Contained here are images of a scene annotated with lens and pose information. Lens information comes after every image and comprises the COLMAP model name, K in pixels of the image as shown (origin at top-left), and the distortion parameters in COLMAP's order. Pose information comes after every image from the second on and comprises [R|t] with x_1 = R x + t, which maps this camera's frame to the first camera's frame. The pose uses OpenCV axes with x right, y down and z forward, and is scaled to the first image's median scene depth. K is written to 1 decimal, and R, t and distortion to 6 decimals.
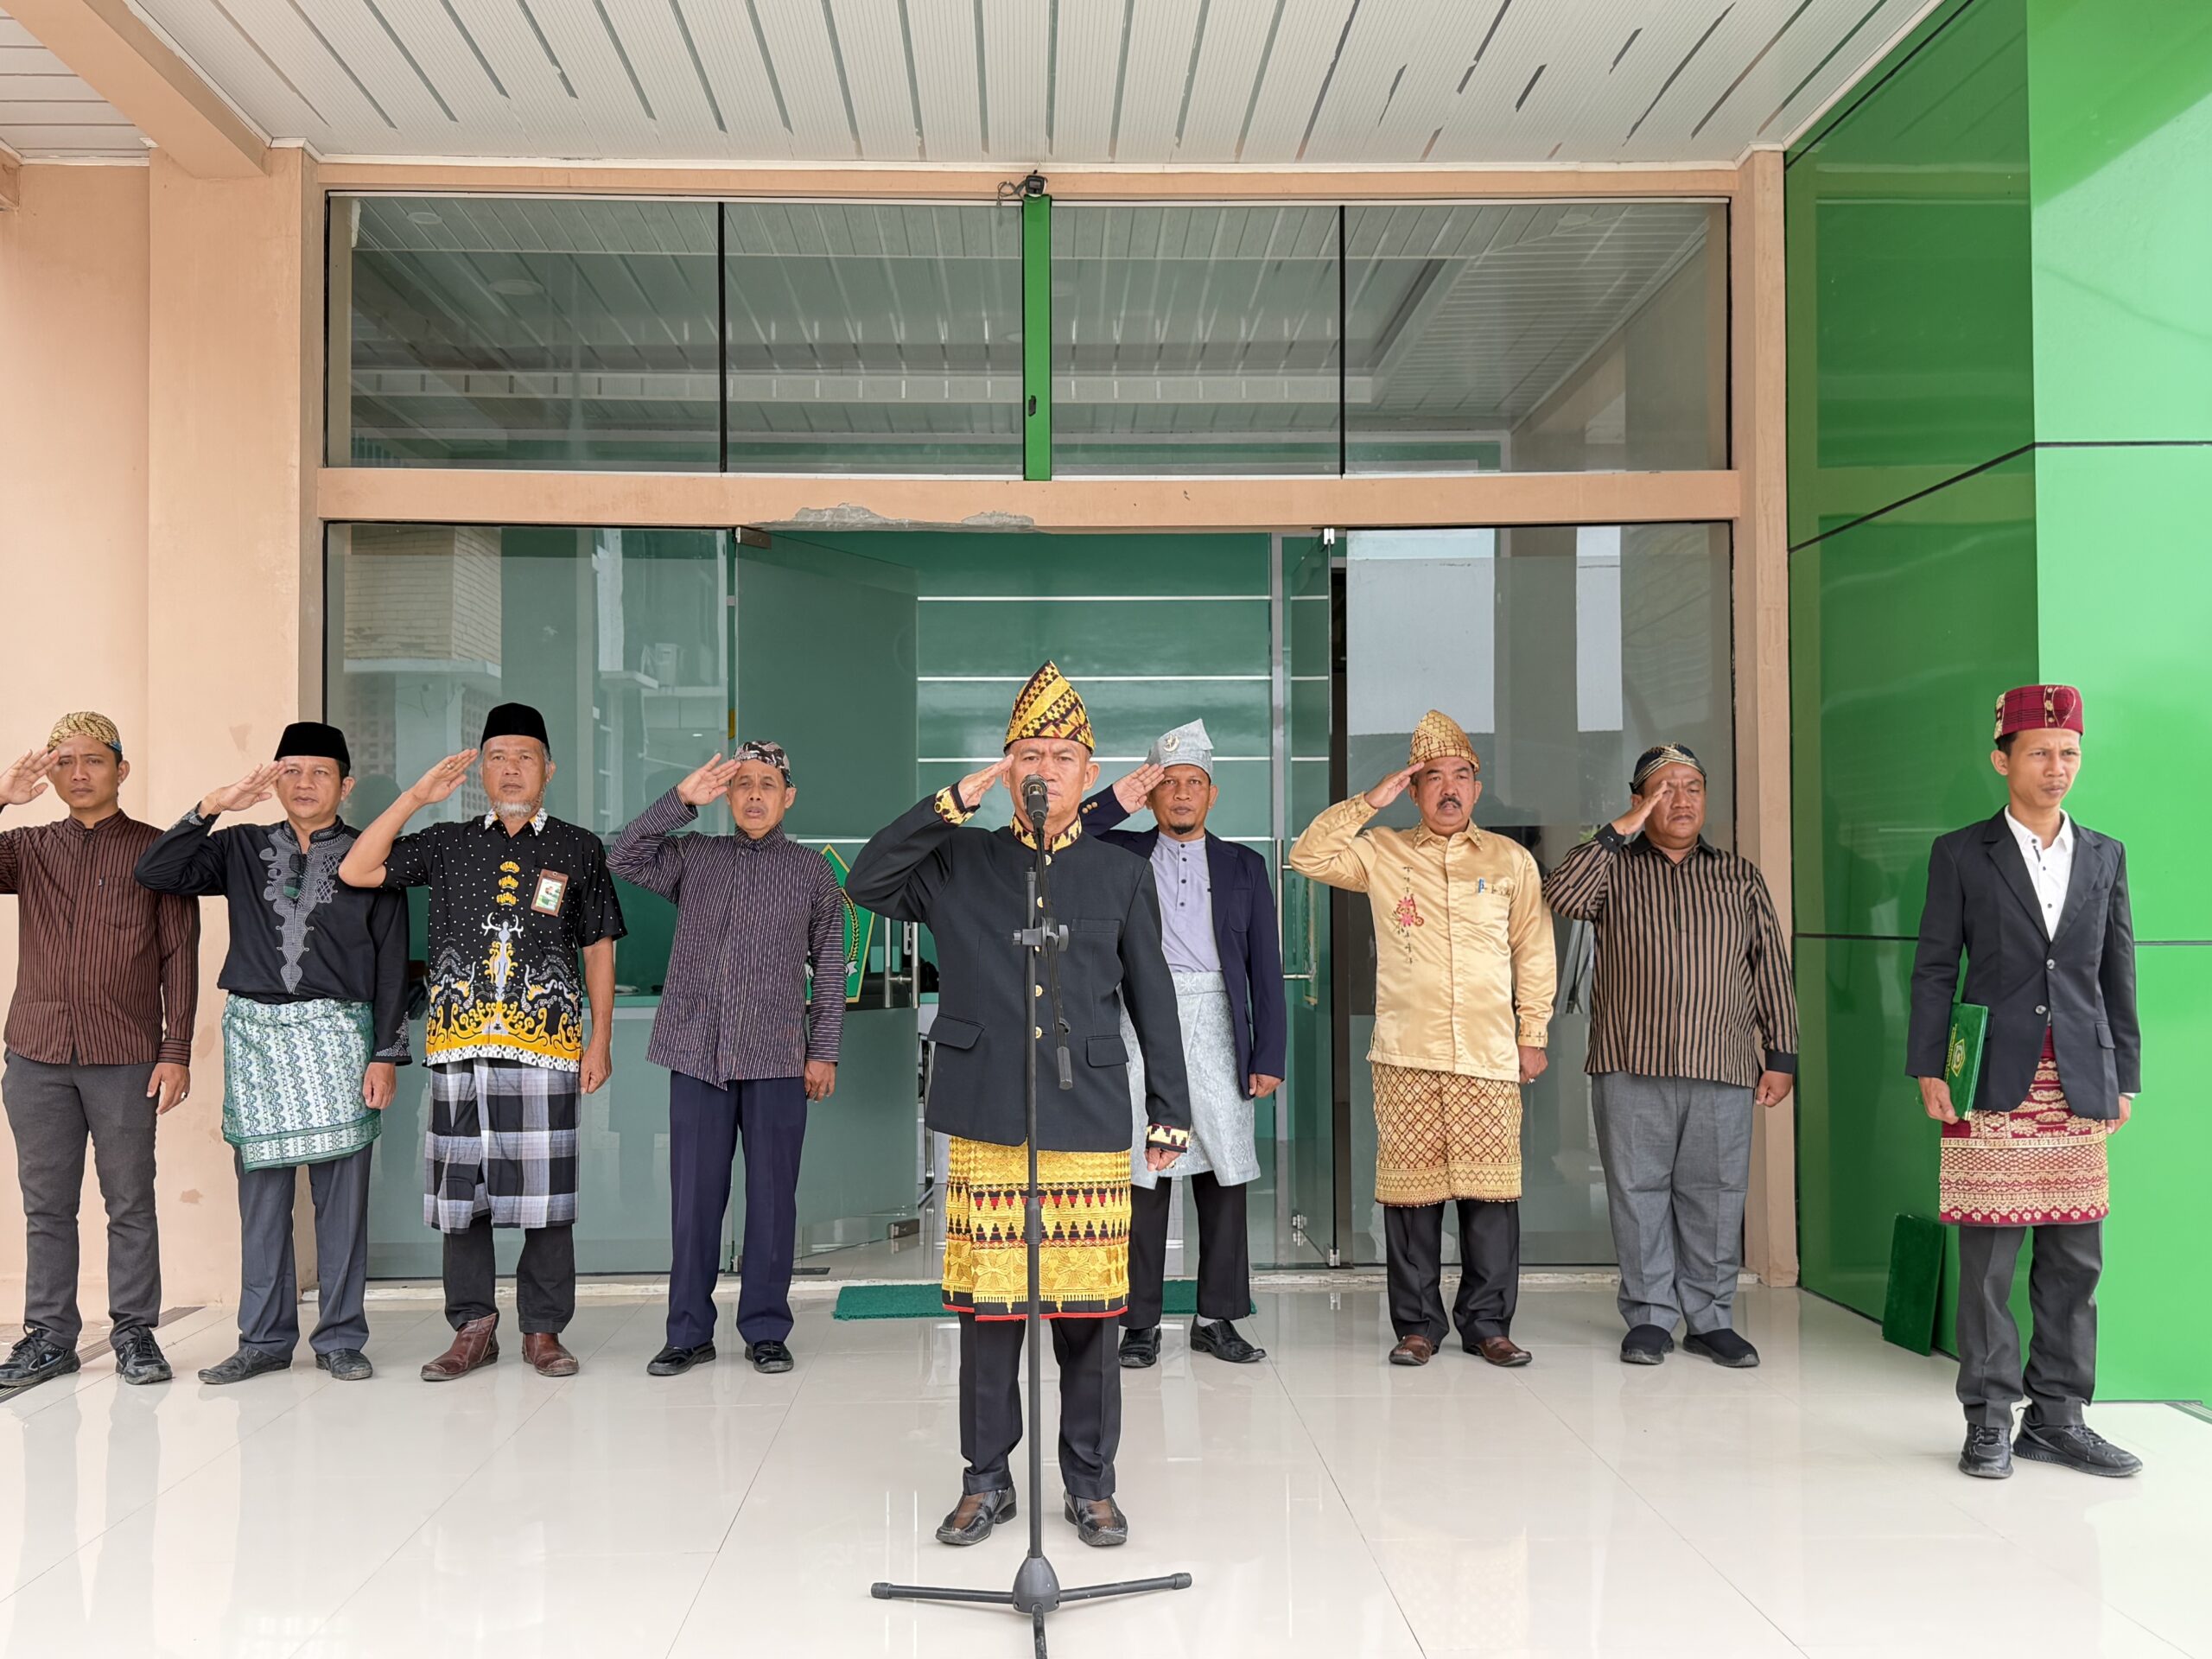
lens RADIAL K [[2124.1, 0, 1189.1], [0, 2124.1, 861.0], [0, 0, 1]] dist [-0.015702, 0.000000]
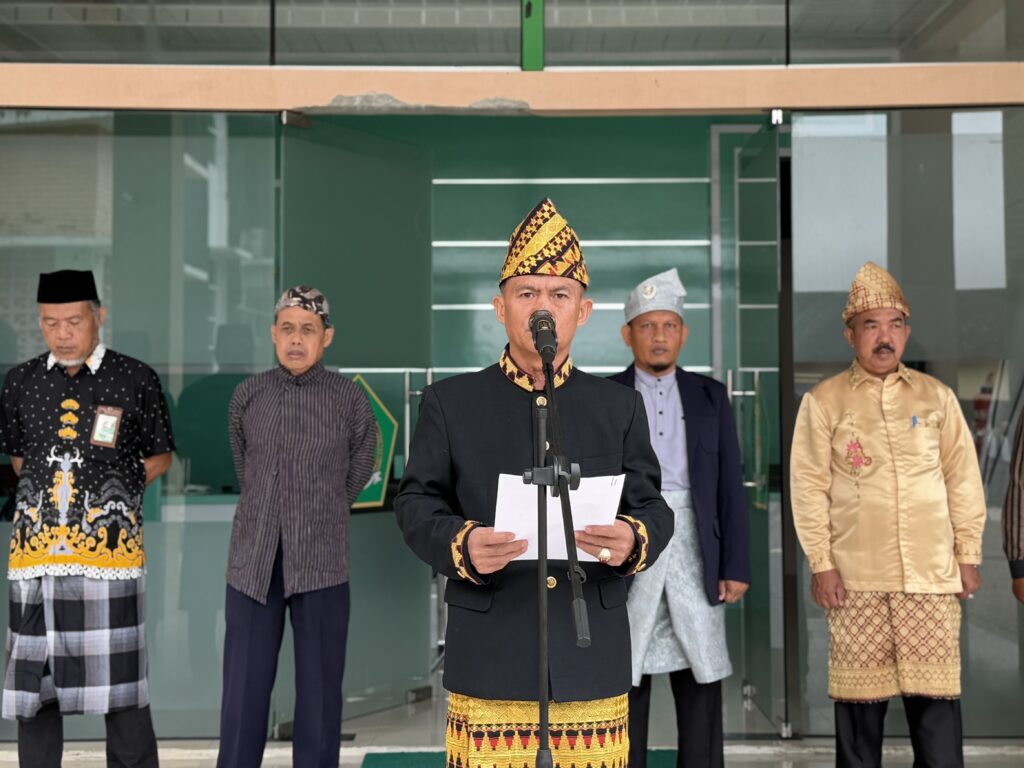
lens RADIAL K [[1225.0, 0, 511.1], [0, 1225.0, 383.5], [0, 0, 1]] dist [0.004542, 0.000000]
pose [[0.997866, 0.004576, -0.065138, -0.040304], [-0.004076, 0.999961, 0.007814, -0.010295], [0.065171, -0.007532, 0.997846, 0.329671]]
